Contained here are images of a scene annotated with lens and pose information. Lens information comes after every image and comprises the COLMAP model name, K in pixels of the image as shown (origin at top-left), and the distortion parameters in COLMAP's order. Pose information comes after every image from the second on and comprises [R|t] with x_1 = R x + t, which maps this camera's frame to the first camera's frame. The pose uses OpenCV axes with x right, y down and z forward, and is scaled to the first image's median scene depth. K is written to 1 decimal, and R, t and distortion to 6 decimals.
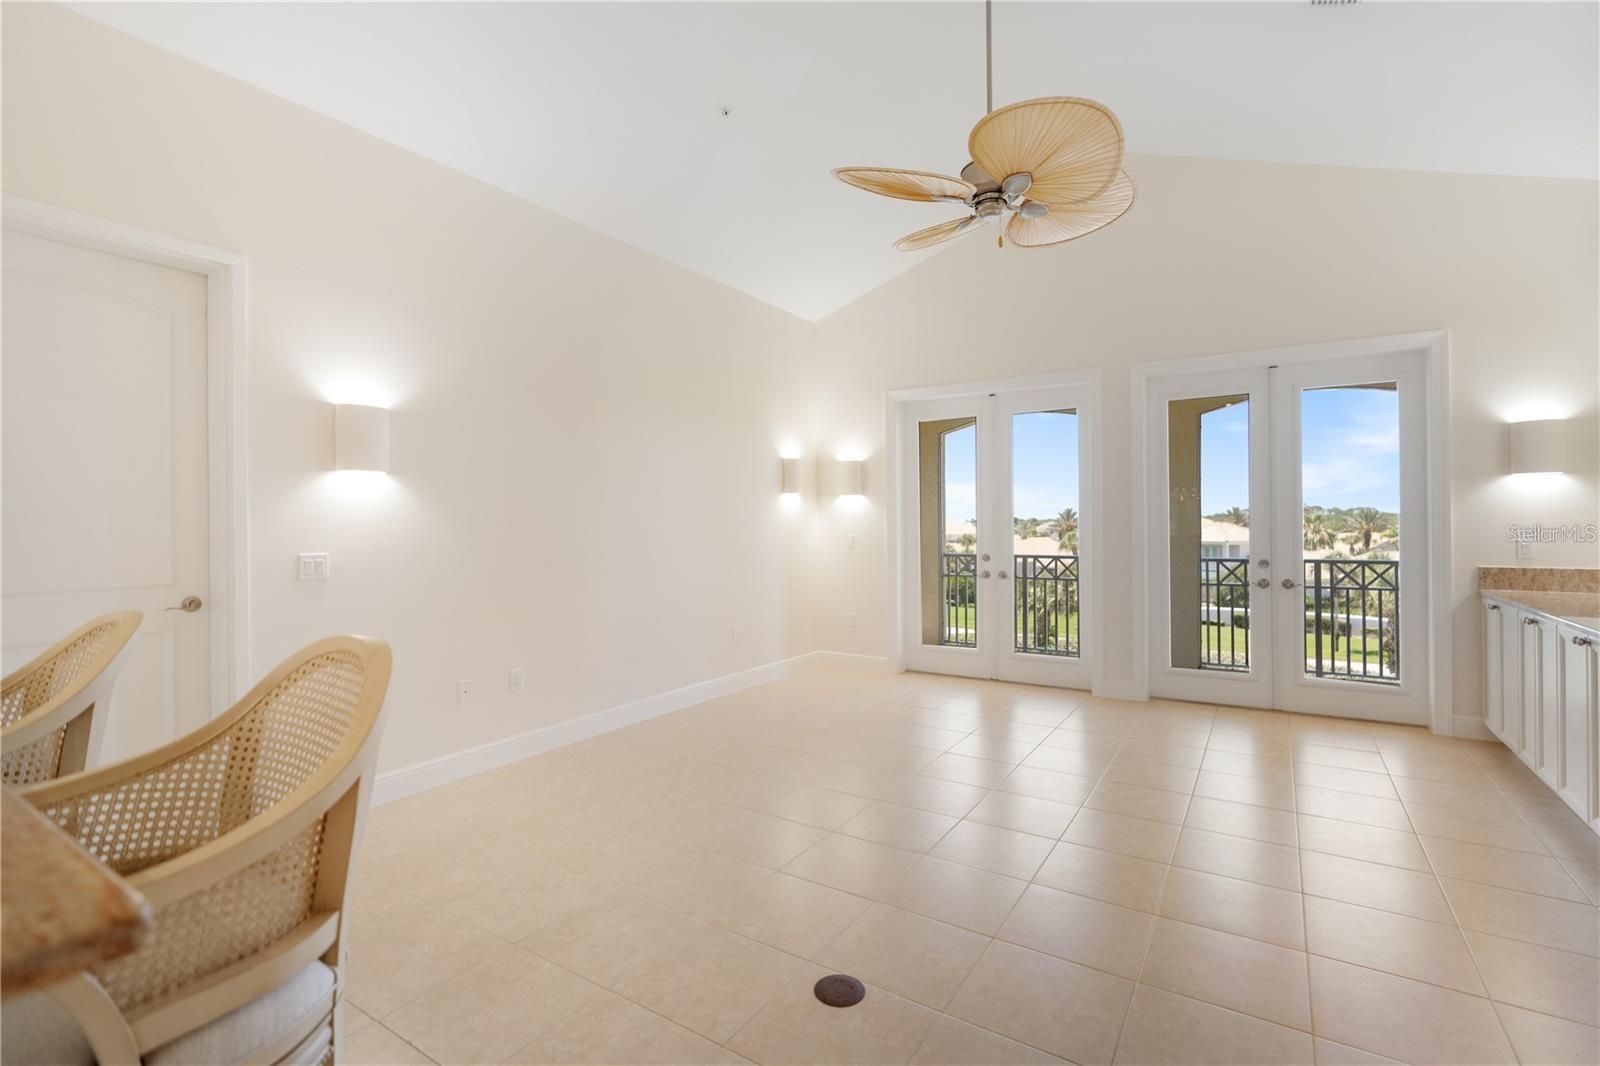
lens RADIAL K [[741.3, 0, 807.9], [0, 741.3, 527.1], [0, 0, 1]] dist [0.001079, 0.002167]
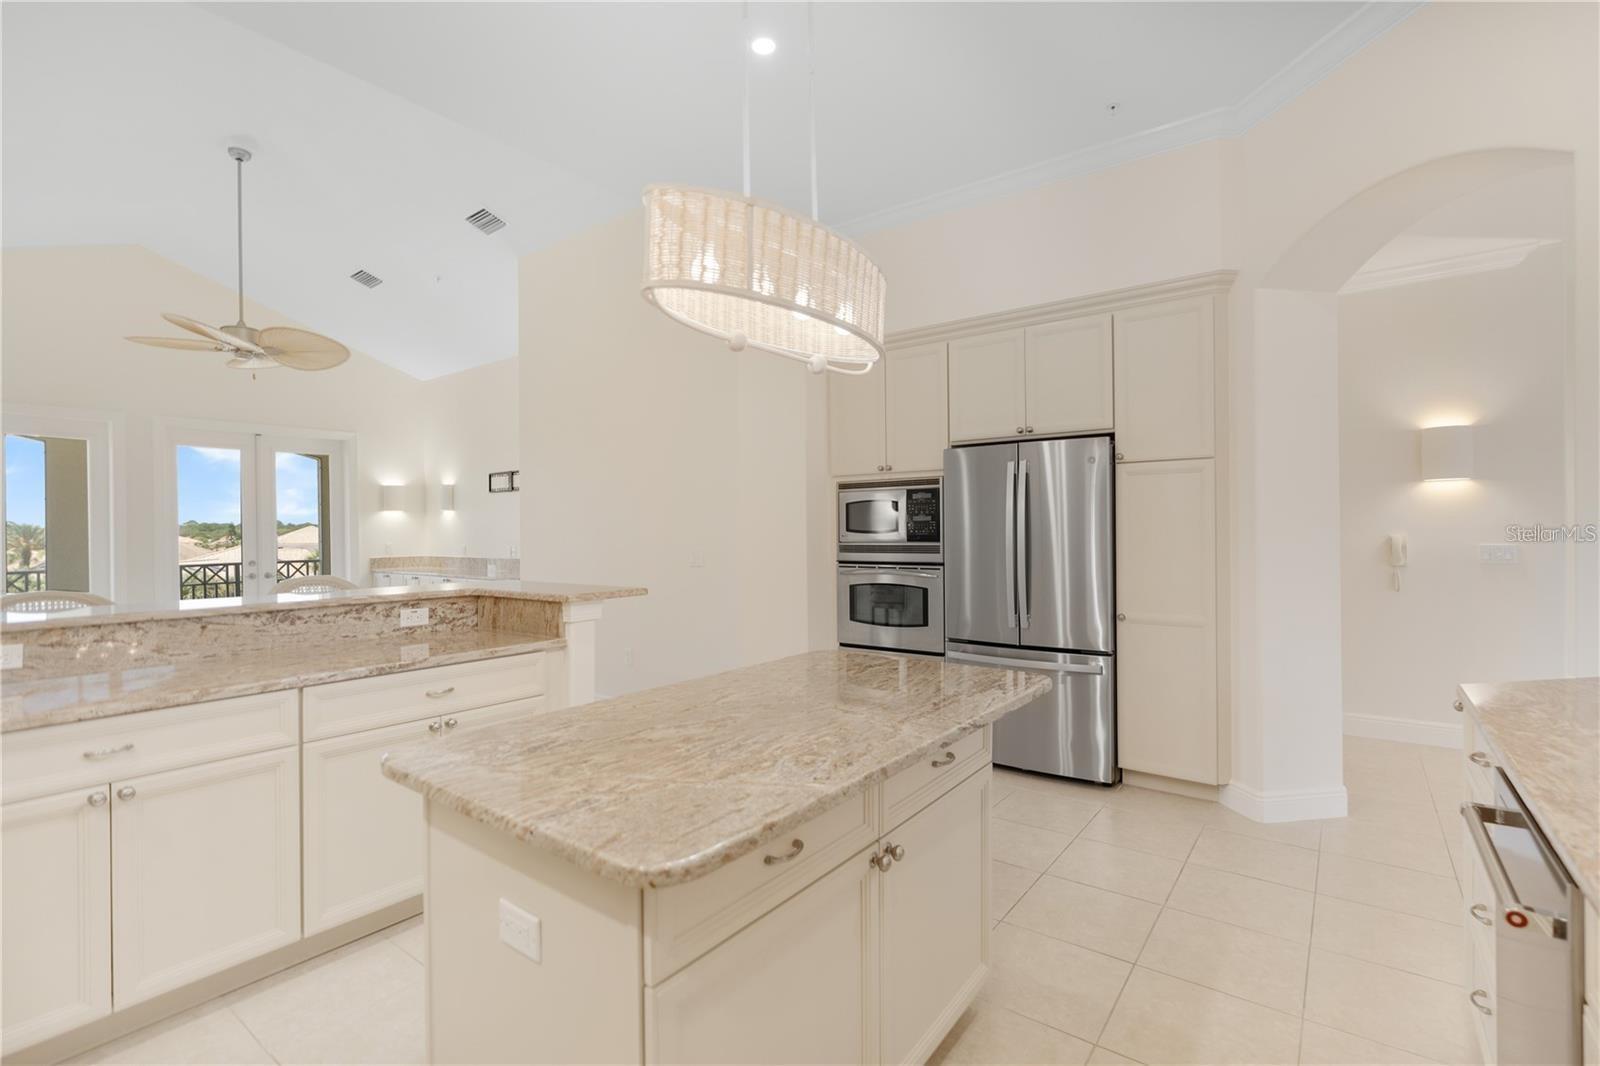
lens RADIAL K [[741.3, 0, 800.1], [0, 741.3, 533.3], [0, 0, 1]] dist [0.001079, 0.002167]
pose [[0.093343, -0.003115, 0.995629, -0.623487], [0.016425, 0.999864, 0.001588, 0.002937], [-0.995499, 0.016205, 0.093381, -0.205923]]
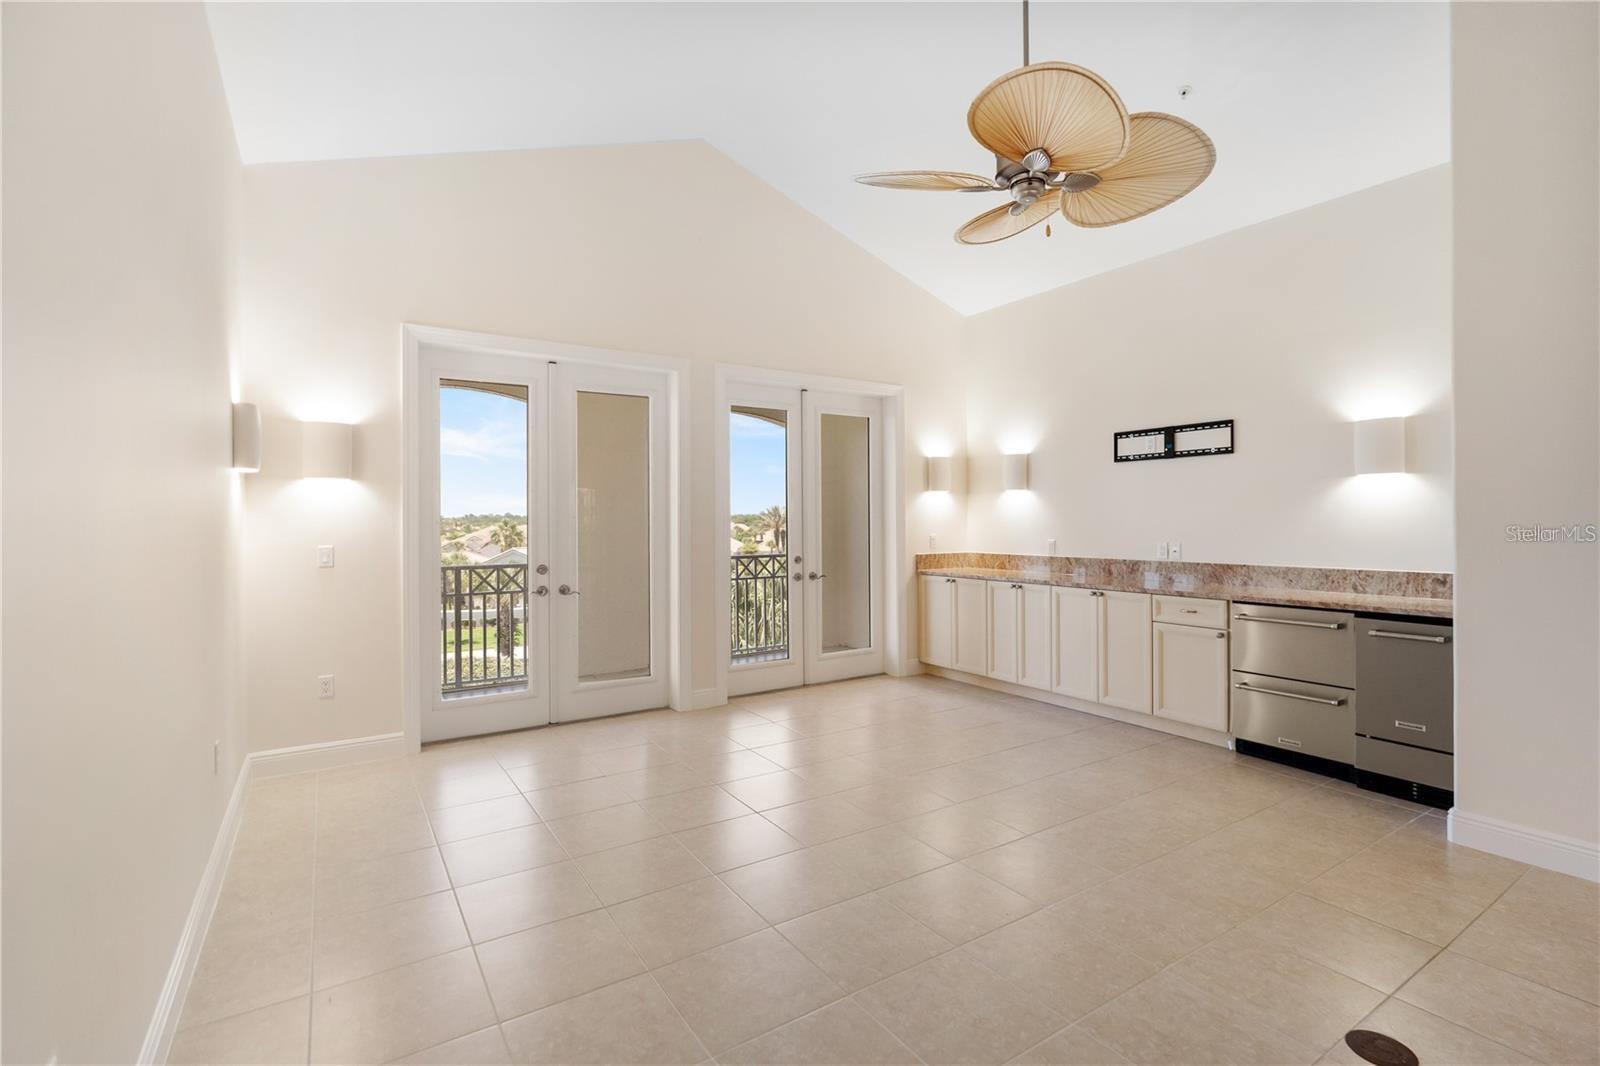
lens RADIAL K [[741.3, 0, 803.0], [0, 741.3, 525.3], [0, 0, 1]] dist [0.001079, 0.002167]
pose [[0.410035, -0.000552, 0.912069, -0.338161], [0.007578, 0.999967, -0.002802, -0.000703], [-0.912038, 0.008060, 0.410026, 0.407418]]
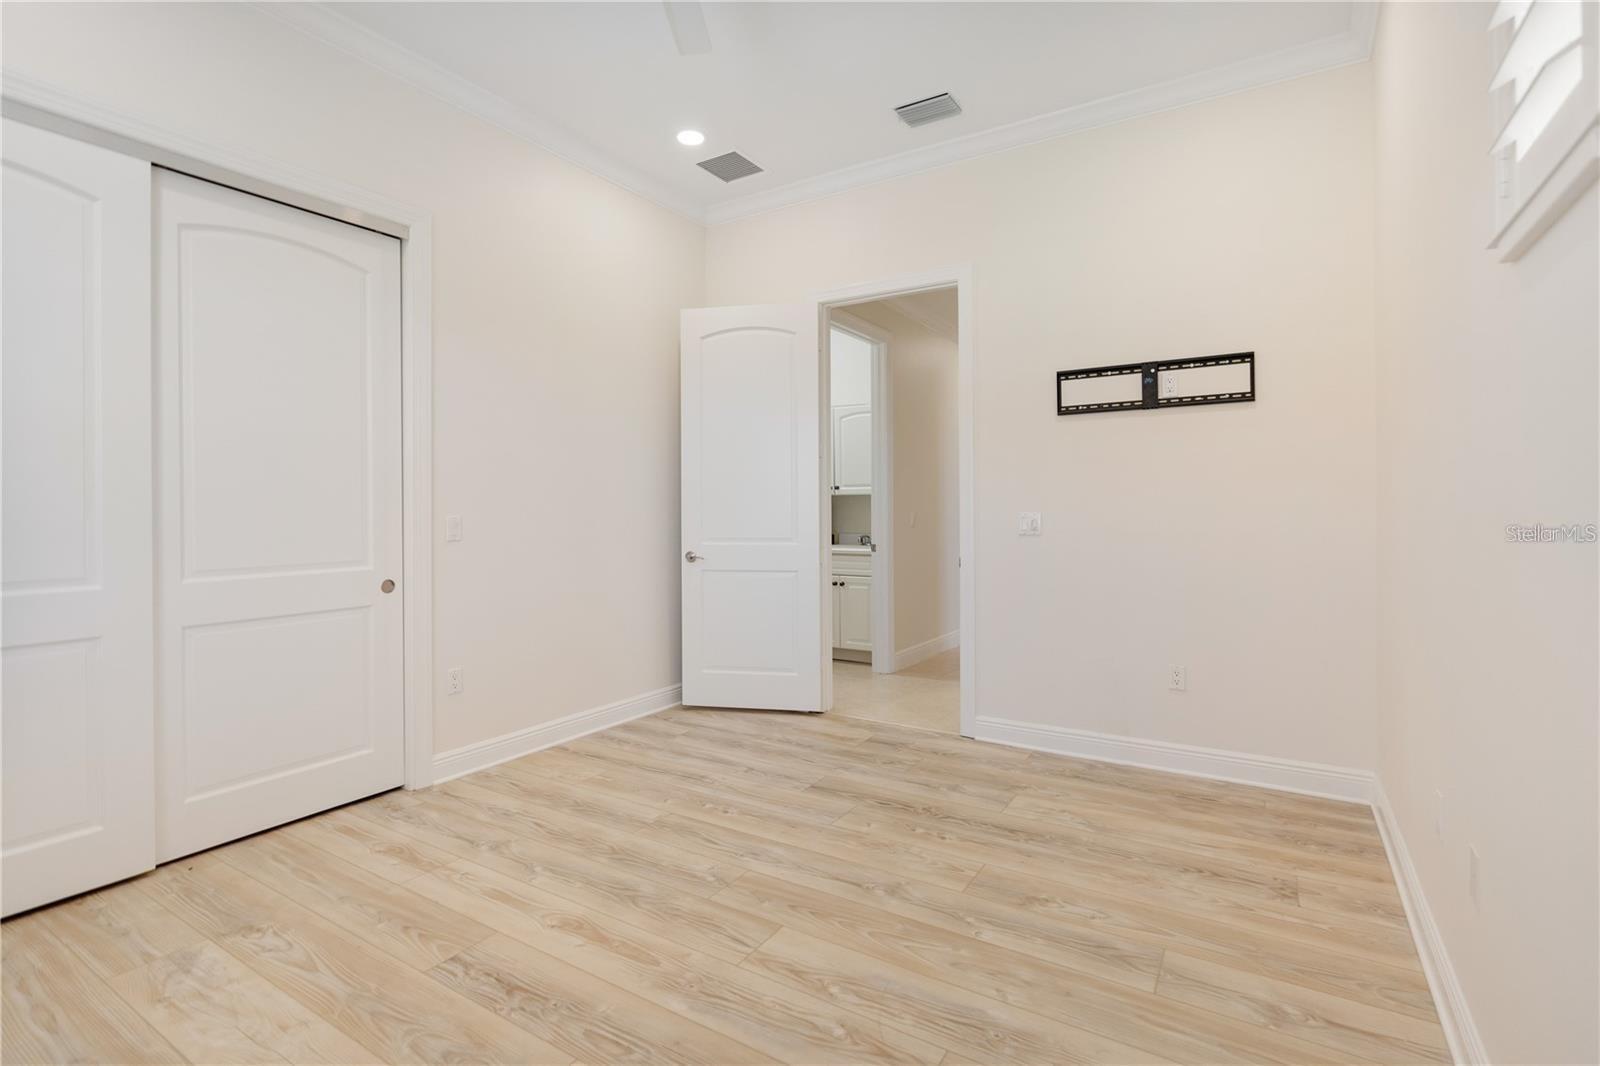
lens RADIAL K [[741.3, 0, 801.4], [0, 741.3, 509.2], [0, 0, 1]] dist [0.001079, 0.002167]
pose [[-0.019316, 0.003689, 0.999807, 0.002704], [0.015178, 0.999879, -0.003396, 0.000117], [-0.999698, 0.015109, -0.019369, 0.638672]]
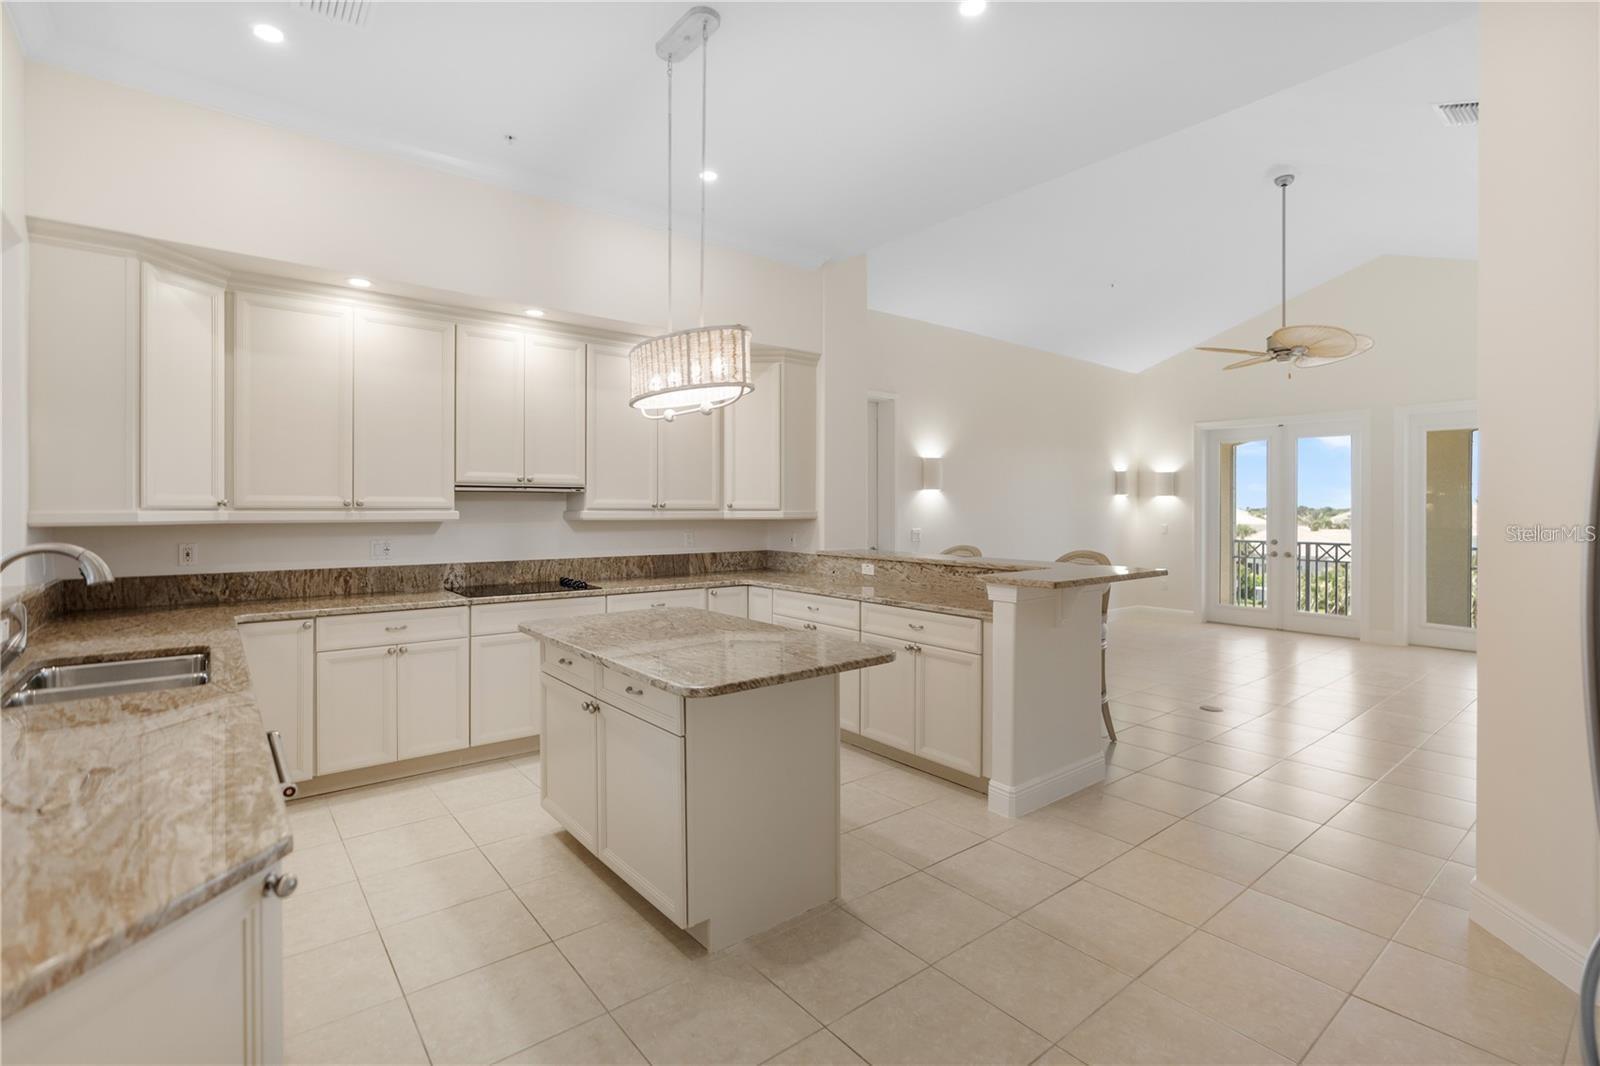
lens RADIAL K [[741.3, 0, 811.9], [0, 741.3, 511.3], [0, 0, 1]] dist [0.001079, 0.002167]
pose [[0.951578, 0.010555, -0.307227, -0.150536], [-0.011170, 0.999938, -0.000243, -0.005671], [0.307205, 0.003663, 0.951636, -0.563342]]
